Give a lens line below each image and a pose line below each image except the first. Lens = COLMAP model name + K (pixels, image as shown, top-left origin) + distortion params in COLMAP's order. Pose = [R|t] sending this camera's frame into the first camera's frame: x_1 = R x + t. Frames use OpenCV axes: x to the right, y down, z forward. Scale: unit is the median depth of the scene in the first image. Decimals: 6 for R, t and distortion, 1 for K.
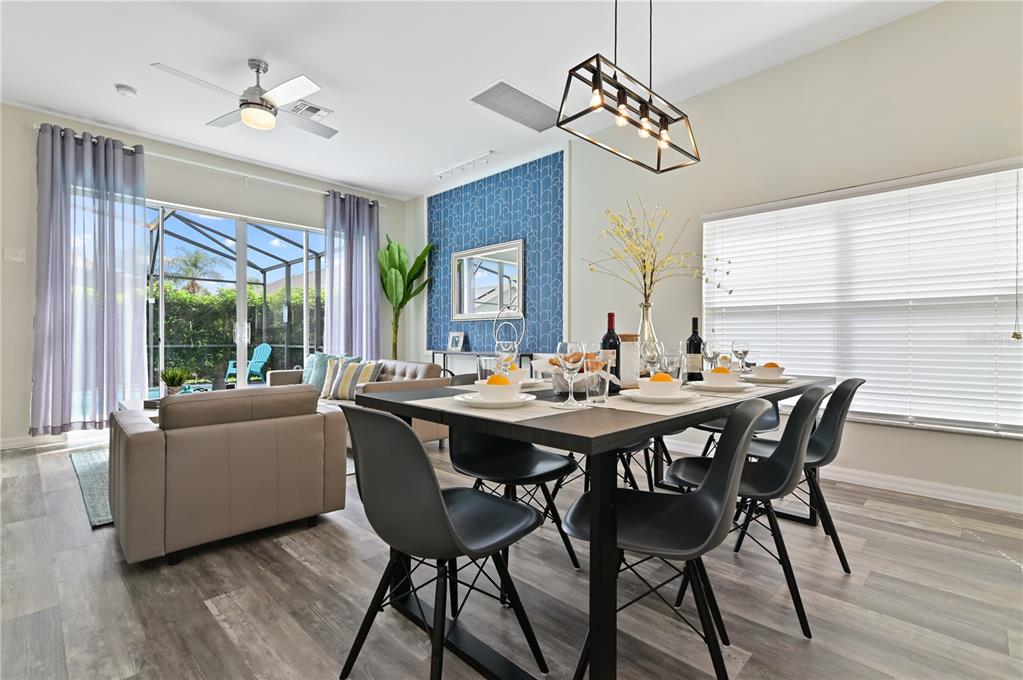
lens RADIAL K [[470.5, 0, 507.1], [0, 470.5, 338.5], [0, 0, 1]] dist [0.014218, -0.000088]
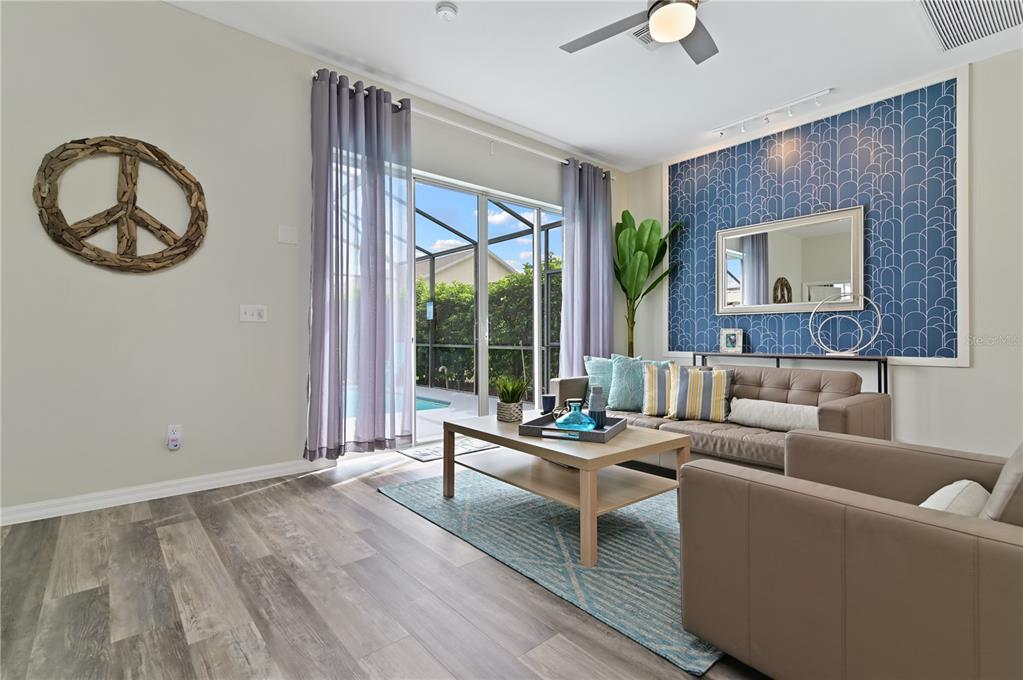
lens RADIAL K [[476.5, 0, 513.1], [0, 476.5, 338.2], [0, 0, 1]] dist [0.003907, 0.000433]
pose [[0.996001, -0.003654, -0.089269, -0.408124], [0.004042, 0.999983, 0.004173, -0.002463], [0.089252, -0.004518, 0.995999, 0.161756]]
